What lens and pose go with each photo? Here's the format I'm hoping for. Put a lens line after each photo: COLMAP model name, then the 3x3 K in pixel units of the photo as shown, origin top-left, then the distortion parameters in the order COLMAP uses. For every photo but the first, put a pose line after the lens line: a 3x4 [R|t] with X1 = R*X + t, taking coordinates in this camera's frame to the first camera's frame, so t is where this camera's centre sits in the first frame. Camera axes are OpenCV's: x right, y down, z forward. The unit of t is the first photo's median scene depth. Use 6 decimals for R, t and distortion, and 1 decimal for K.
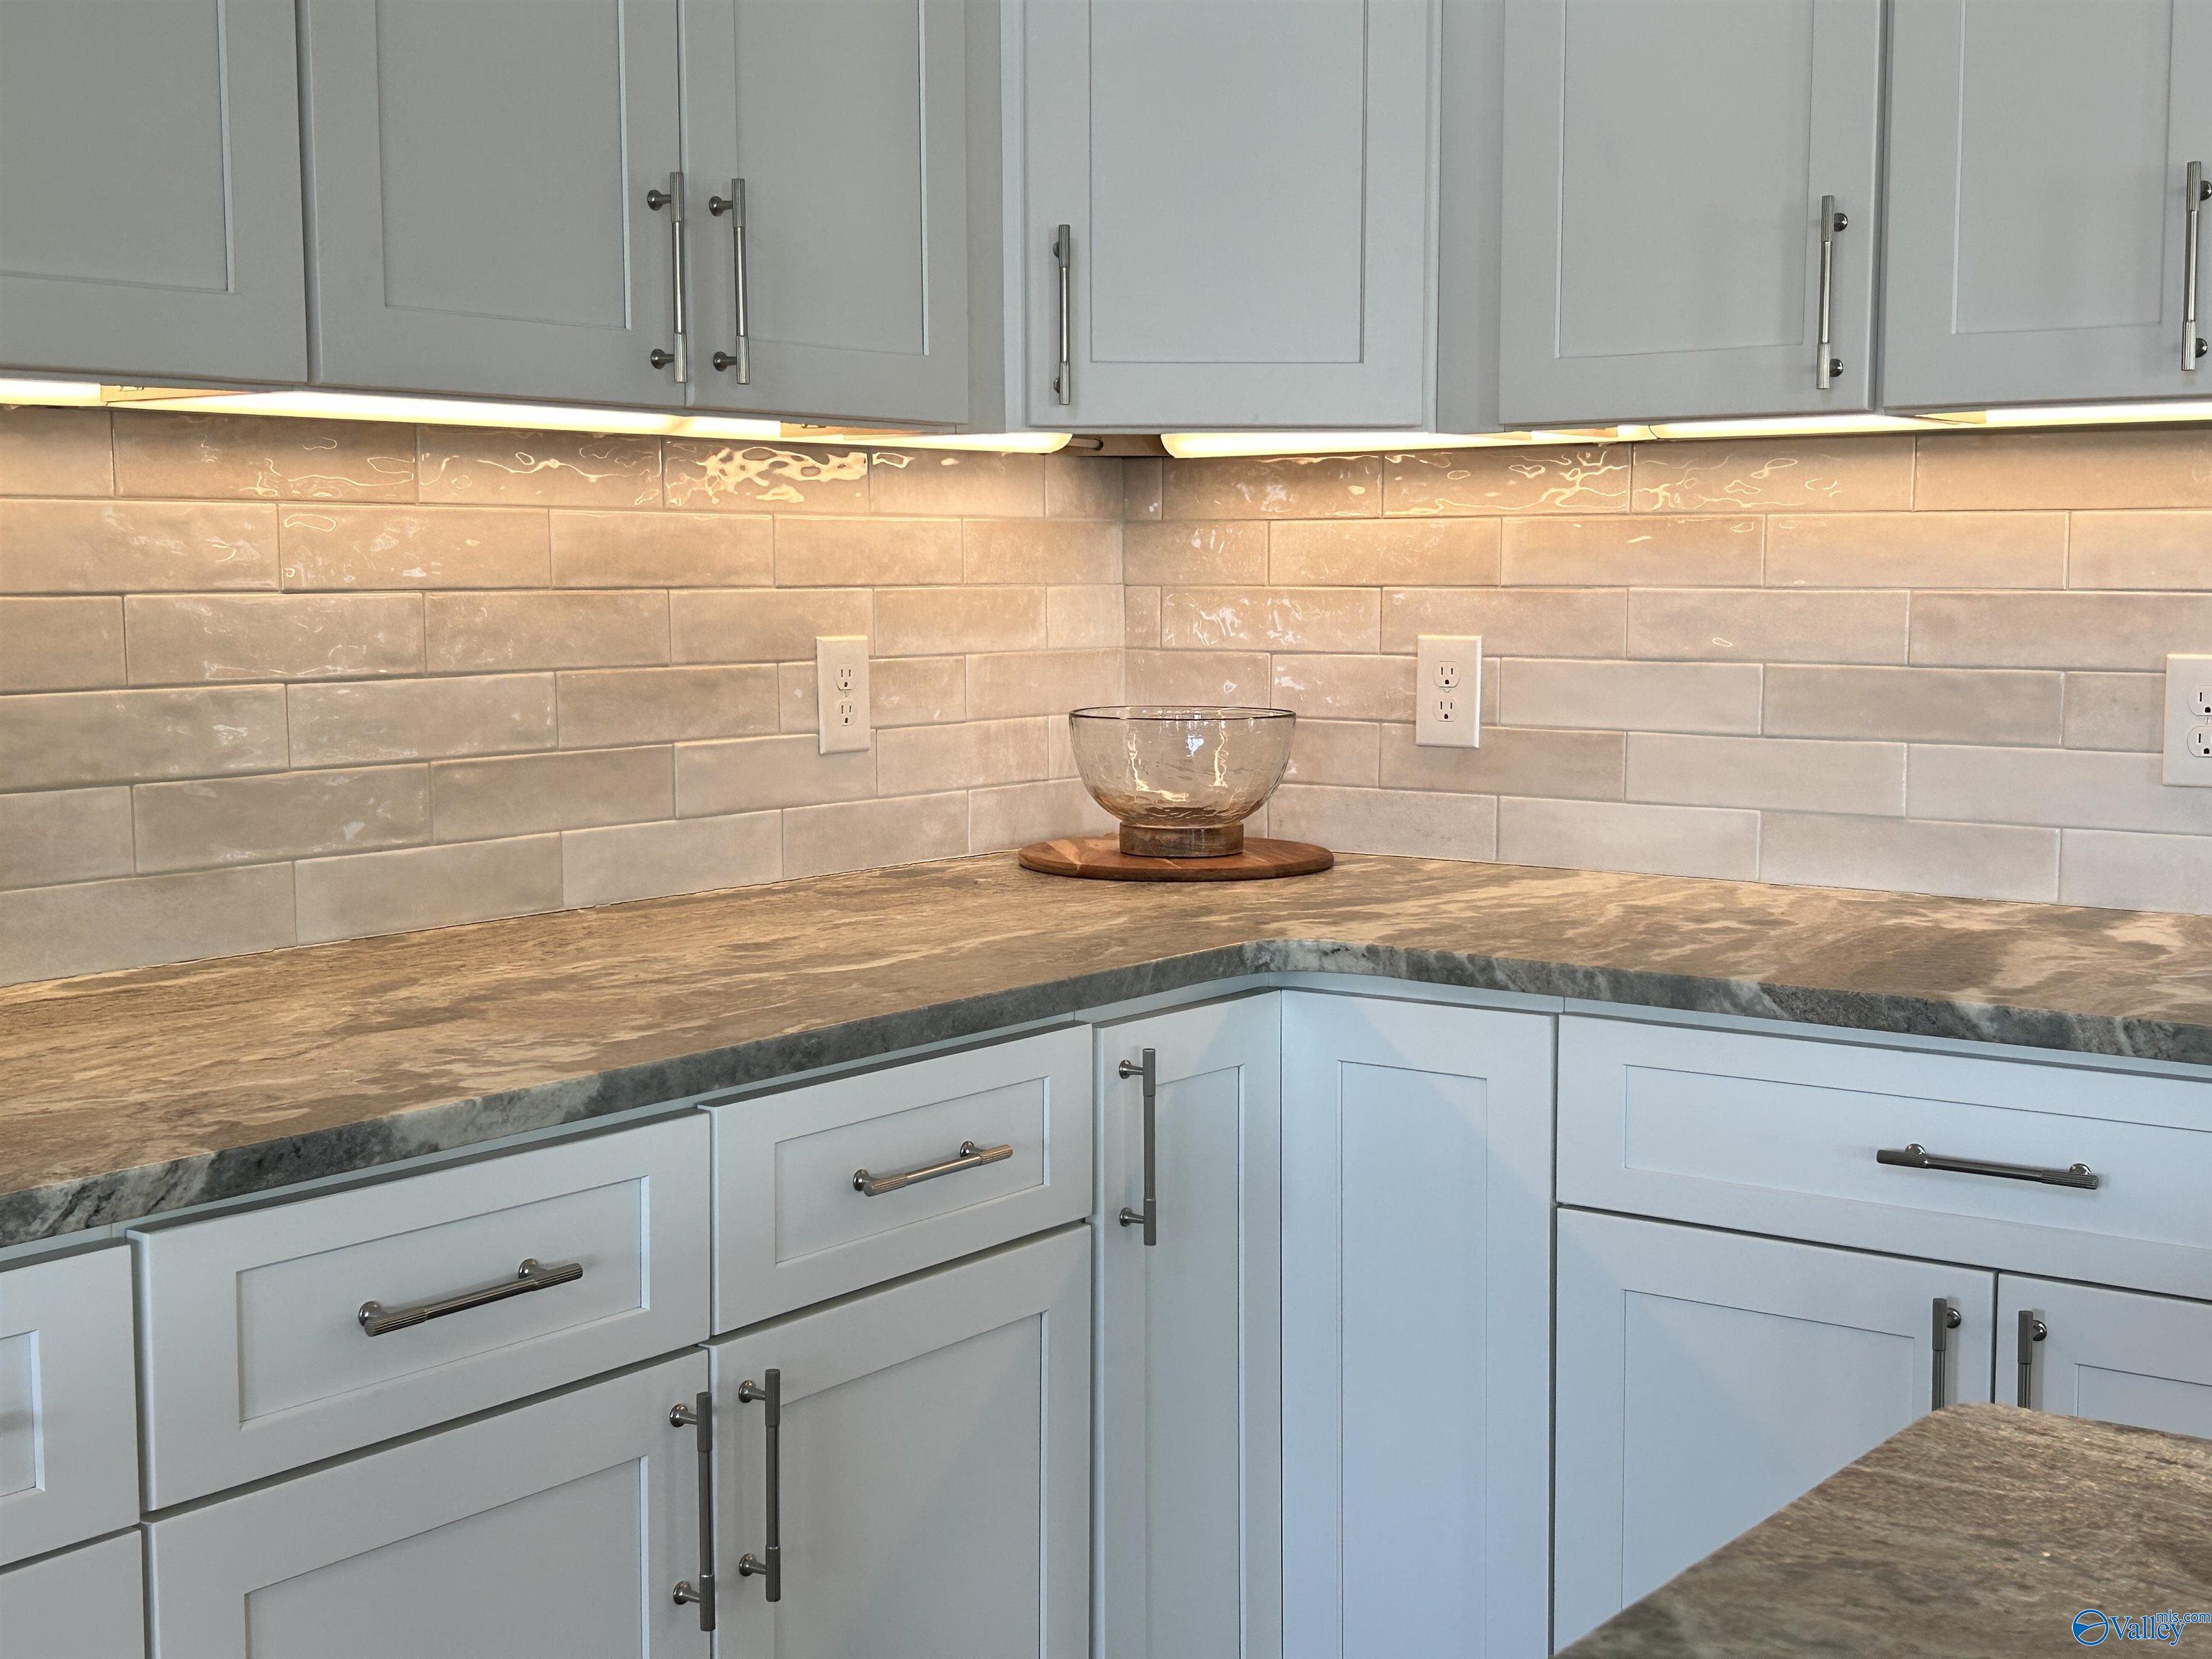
lens RADIAL K [[2795.6, 0, 1106.0], [0, 2795.6, 829.6], [0, 0, 1]] dist [0.009632, 0.000000]
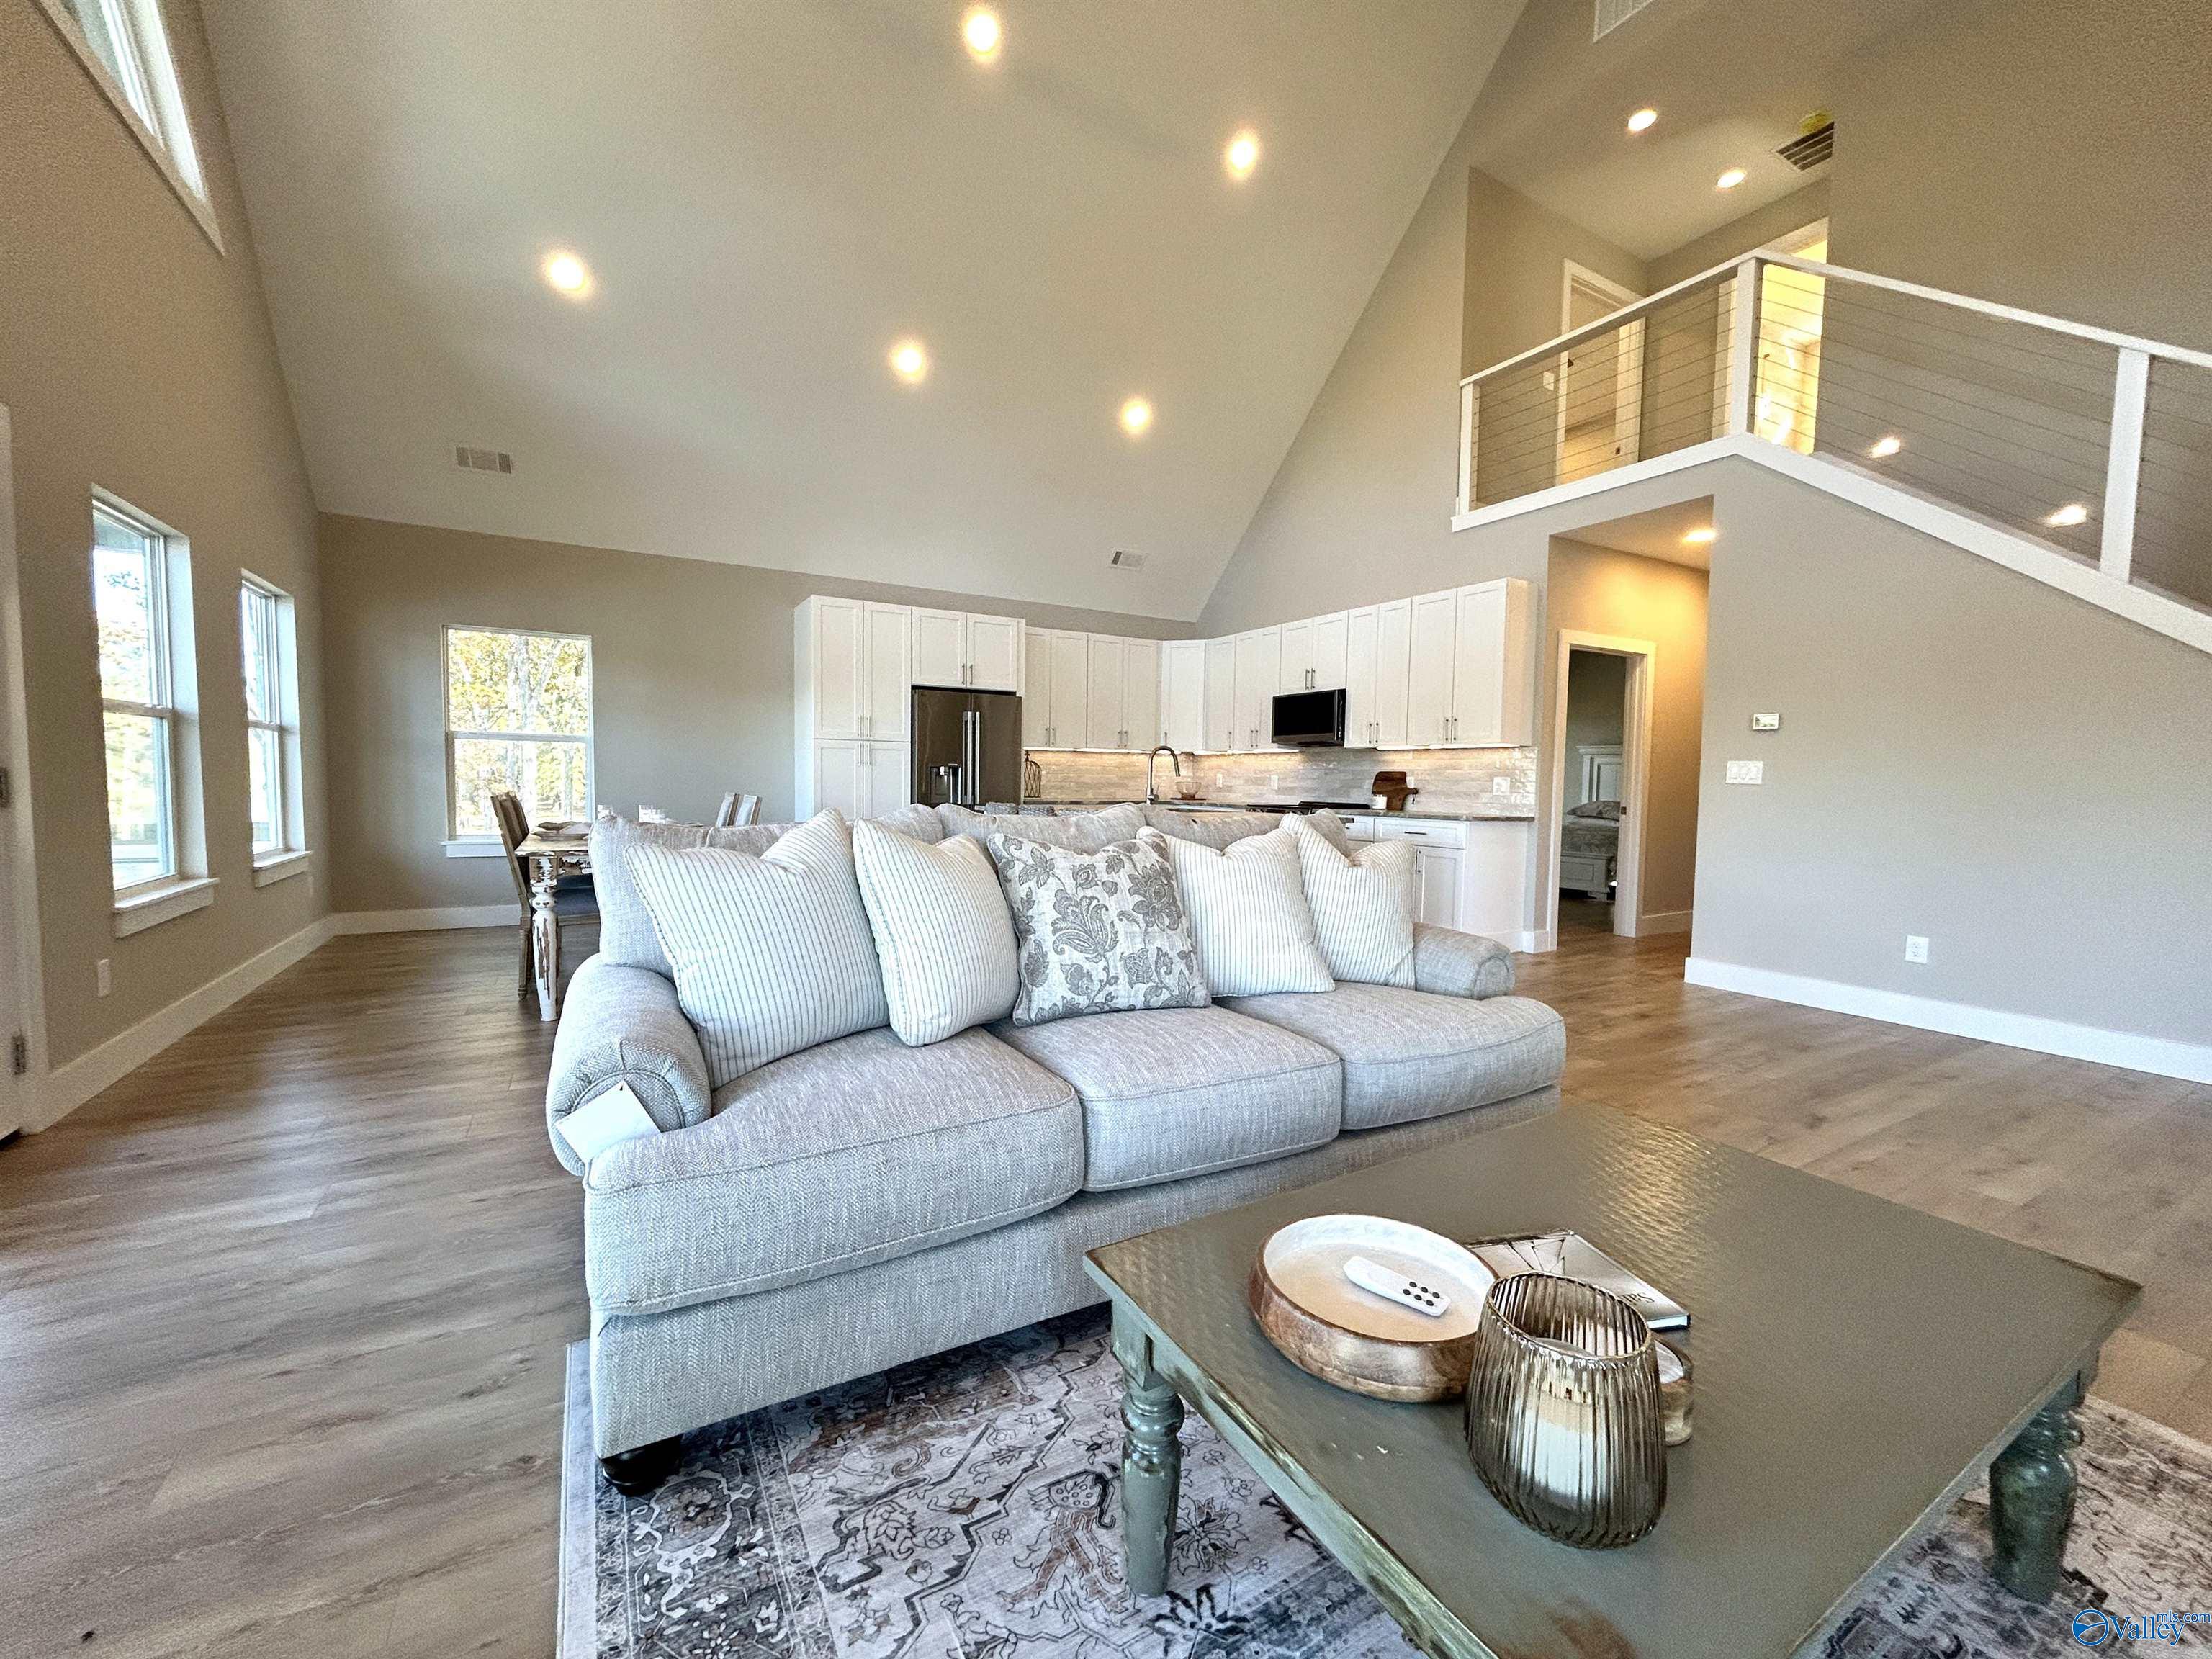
lens RADIAL K [[890.3, 0, 1102.8], [0, 890.3, 825.1], [0, 0, 1]] dist [-0.000058, 0.000094]
pose [[0.916316, 0.038656, -0.398585, 1.045098], [-0.056943, 0.997794, -0.034138, 0.238663], [0.396386, 0.053978, 0.916496, -1.978001]]
